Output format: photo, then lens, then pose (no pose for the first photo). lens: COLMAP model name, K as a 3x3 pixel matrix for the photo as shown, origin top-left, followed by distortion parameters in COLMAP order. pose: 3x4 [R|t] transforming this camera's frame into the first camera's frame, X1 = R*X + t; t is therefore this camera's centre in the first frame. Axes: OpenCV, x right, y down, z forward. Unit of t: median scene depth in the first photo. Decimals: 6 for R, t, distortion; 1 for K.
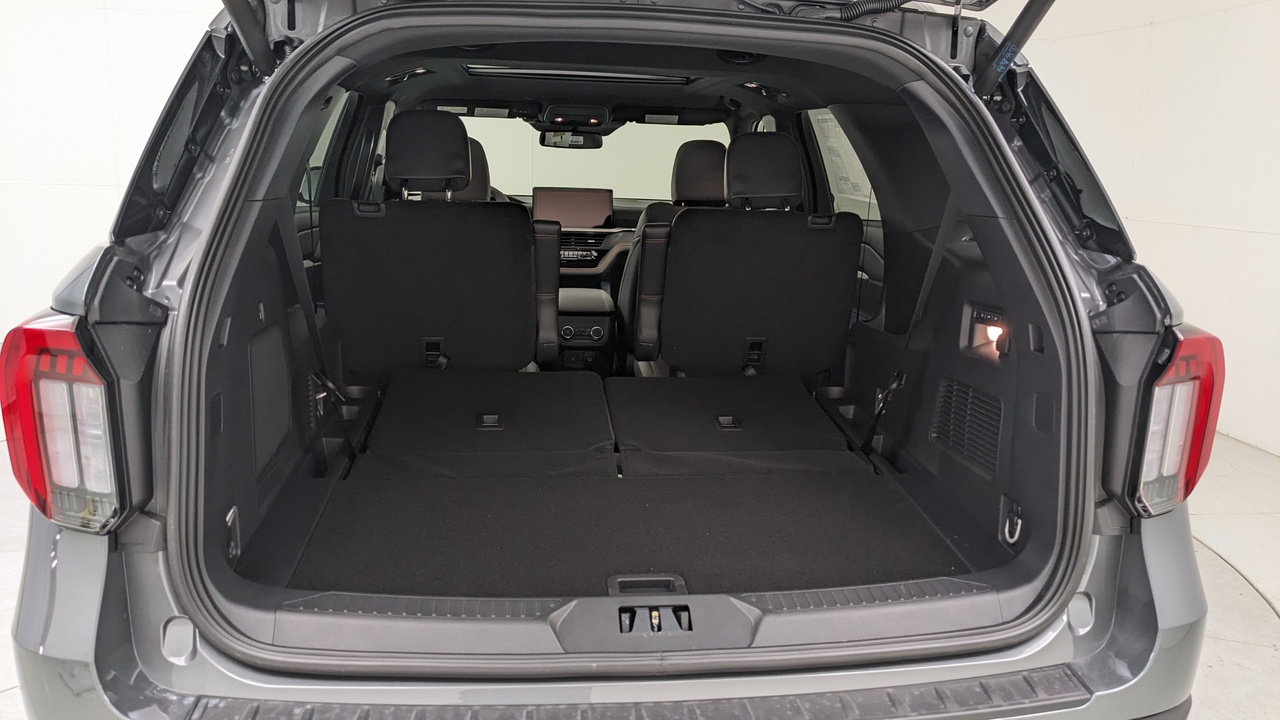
lens RADIAL K [[1044.1, 0, 670.8], [0, 1044.1, 374.4], [0, 0, 1]] dist [0.075266, -0.110467]
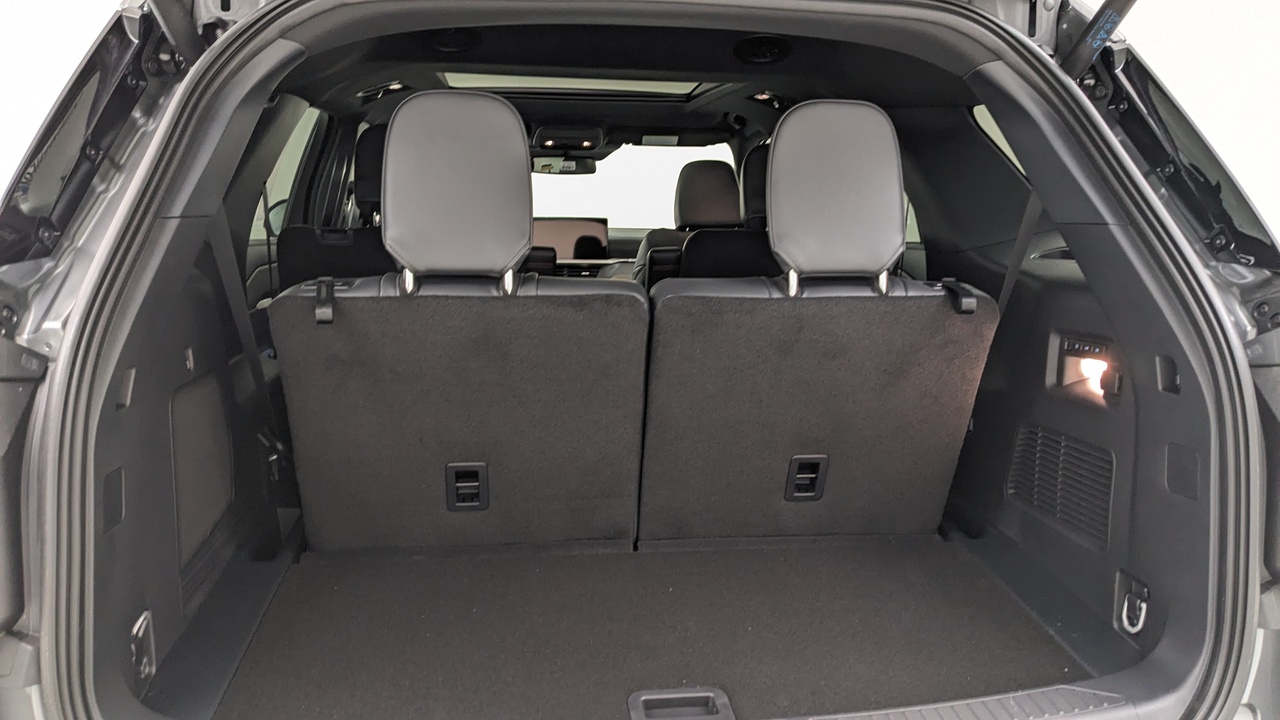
lens RADIAL K [[997.8, 0, 640.0], [0, 997.8, 360.0], [0, 0, 1]] dist [0.055034, -0.100204]
pose [[0.999750, -0.018801, -0.012122, -0.038911], [0.018206, 0.998706, -0.047496, -0.017613], [0.012999, 0.047263, 0.998798, 0.257619]]
